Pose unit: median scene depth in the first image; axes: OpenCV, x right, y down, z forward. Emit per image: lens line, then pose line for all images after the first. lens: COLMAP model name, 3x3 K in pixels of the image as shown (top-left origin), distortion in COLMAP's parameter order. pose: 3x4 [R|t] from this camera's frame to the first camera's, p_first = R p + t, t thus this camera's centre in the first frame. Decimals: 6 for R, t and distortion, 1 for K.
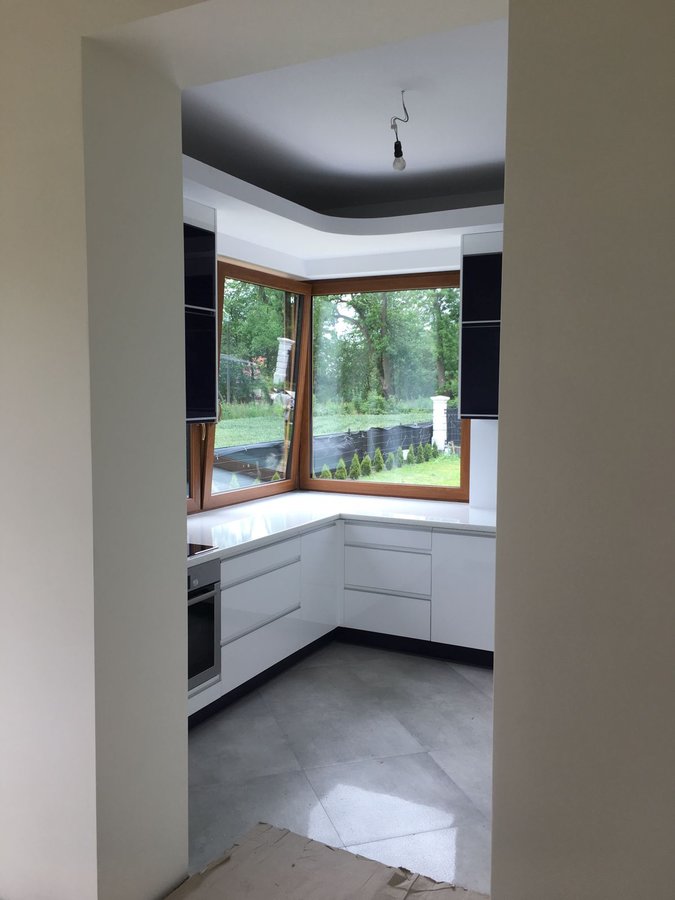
lens RADIAL K [[768.4, 0, 337.7], [0, 768.4, 465.7], [0, 0, 1]] dist [0.103193, -0.110746]
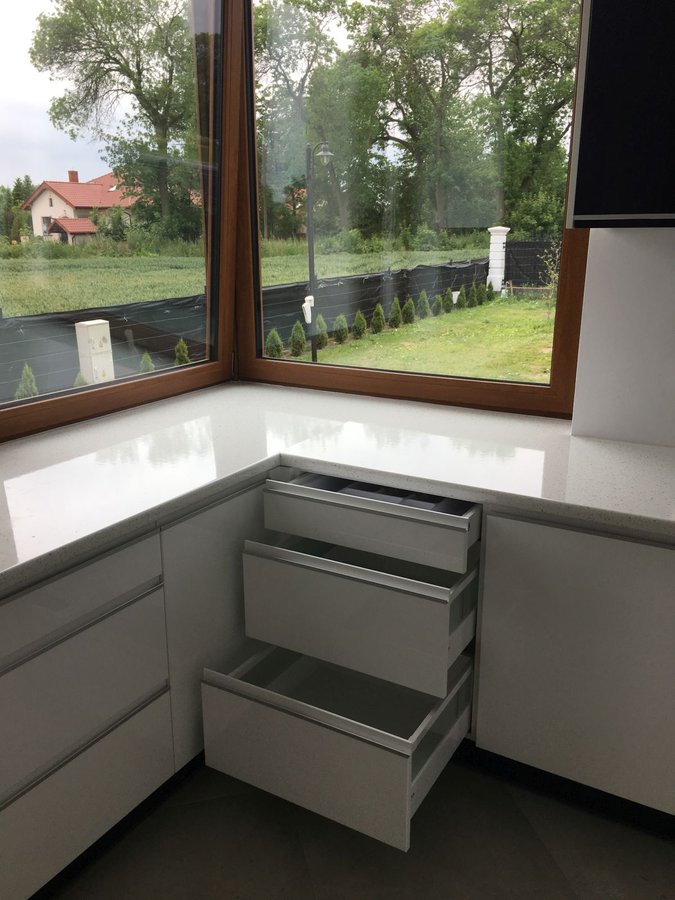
lens RADIAL K [[760.1, 0, 323.8], [0, 760.1, 461.8], [0, 0, 1]] dist [0.091662, -0.113394]
pose [[0.996675, 0.014964, -0.080095, 0.058312], [0.001228, 0.980122, 0.198393, -0.019311], [0.081471, -0.197831, 0.976845, 0.527320]]
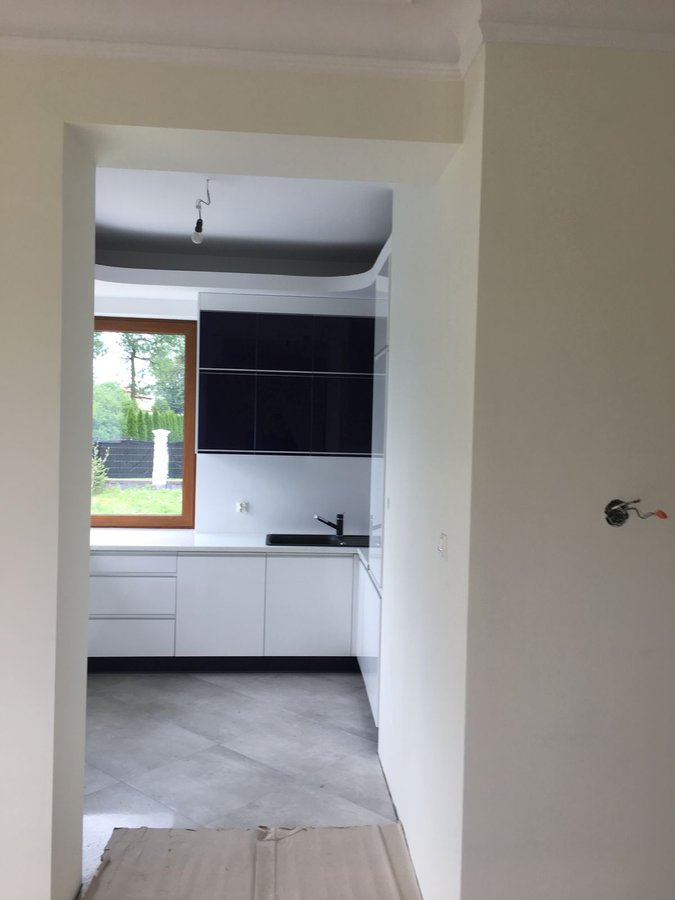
lens RADIAL K [[769.3, 0, 340.5], [0, 769.3, 469.2], [0, 0, 1]] dist [0.065533, -0.008909]
pose [[0.854002, -0.008158, 0.520206, -0.226933], [0.025831, 0.999309, -0.026734, -0.001984], [-0.519628, 0.036268, 0.853622, -0.060038]]
